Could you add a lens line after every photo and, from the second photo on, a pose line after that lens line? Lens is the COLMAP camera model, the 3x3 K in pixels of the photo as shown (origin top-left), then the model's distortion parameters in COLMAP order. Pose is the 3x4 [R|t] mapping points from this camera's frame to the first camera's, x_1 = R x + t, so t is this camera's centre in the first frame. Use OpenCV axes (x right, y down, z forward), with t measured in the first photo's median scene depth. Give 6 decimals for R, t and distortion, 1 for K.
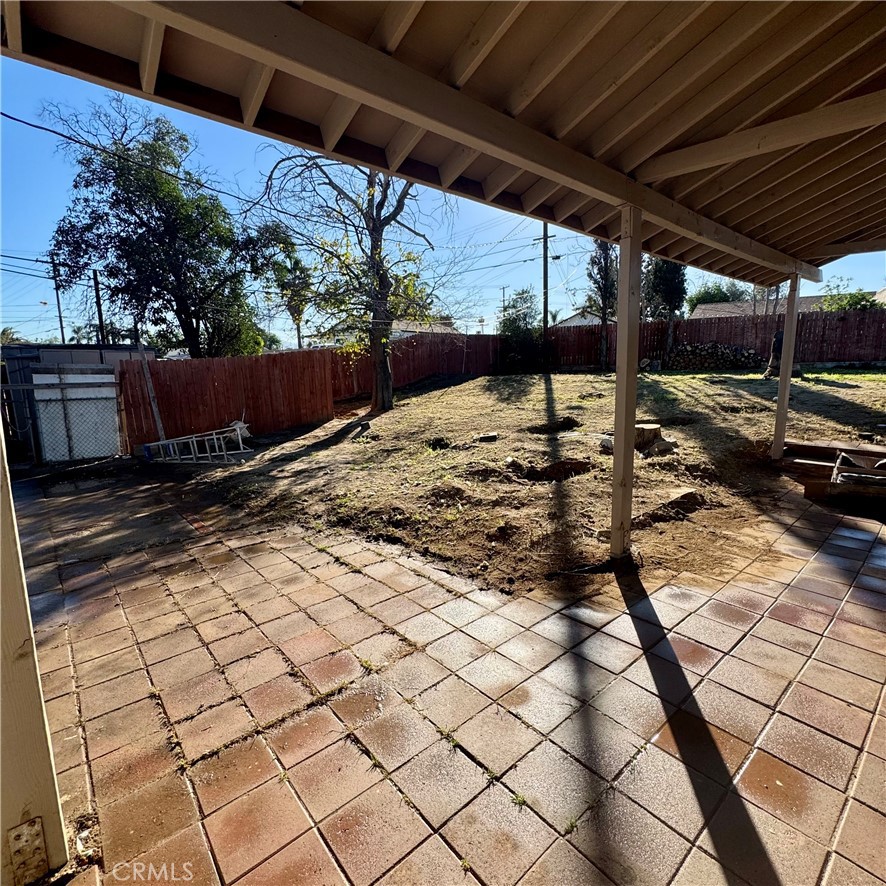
lens RADIAL K [[470.7, 0, 443.0], [0, 470.7, 443.0], [0, 0, 1]] dist [-0.003538, 0.000970]
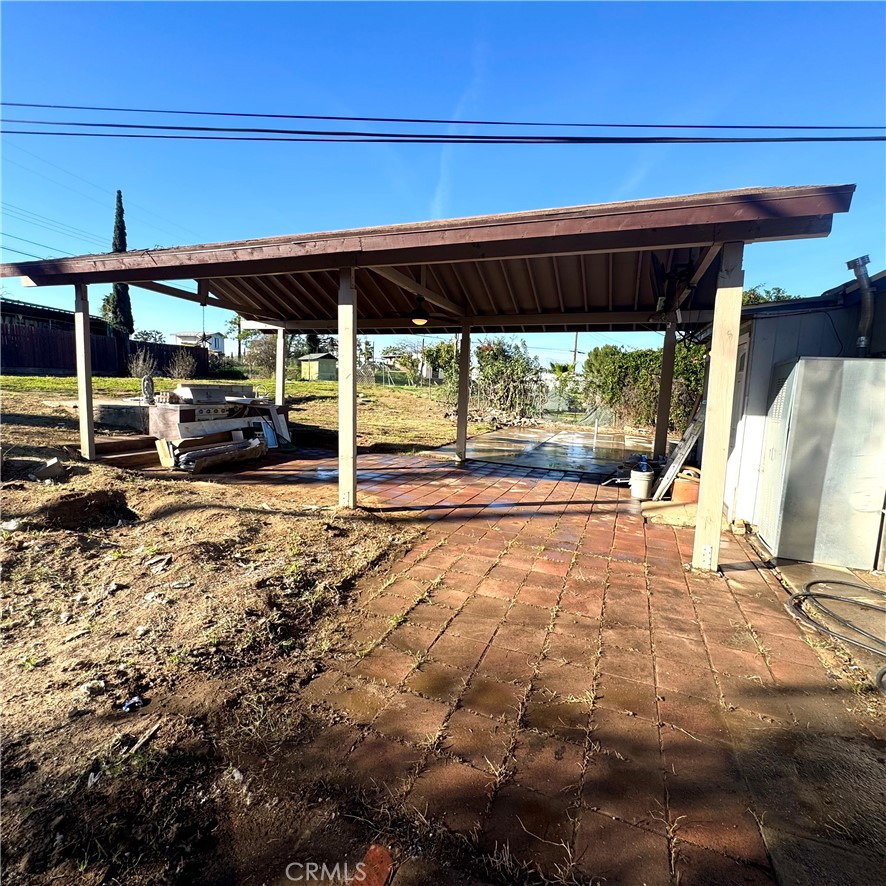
lens RADIAL K [[470.7, 0, 443.0], [0, 470.7, 443.0], [0, 0, 1]] dist [-0.003538, 0.000970]
pose [[-0.465395, -0.104419, 0.878922, -0.822430], [0.112651, 0.977953, 0.175833, -0.142806], [-0.877905, 0.180843, -0.443372, 1.127577]]
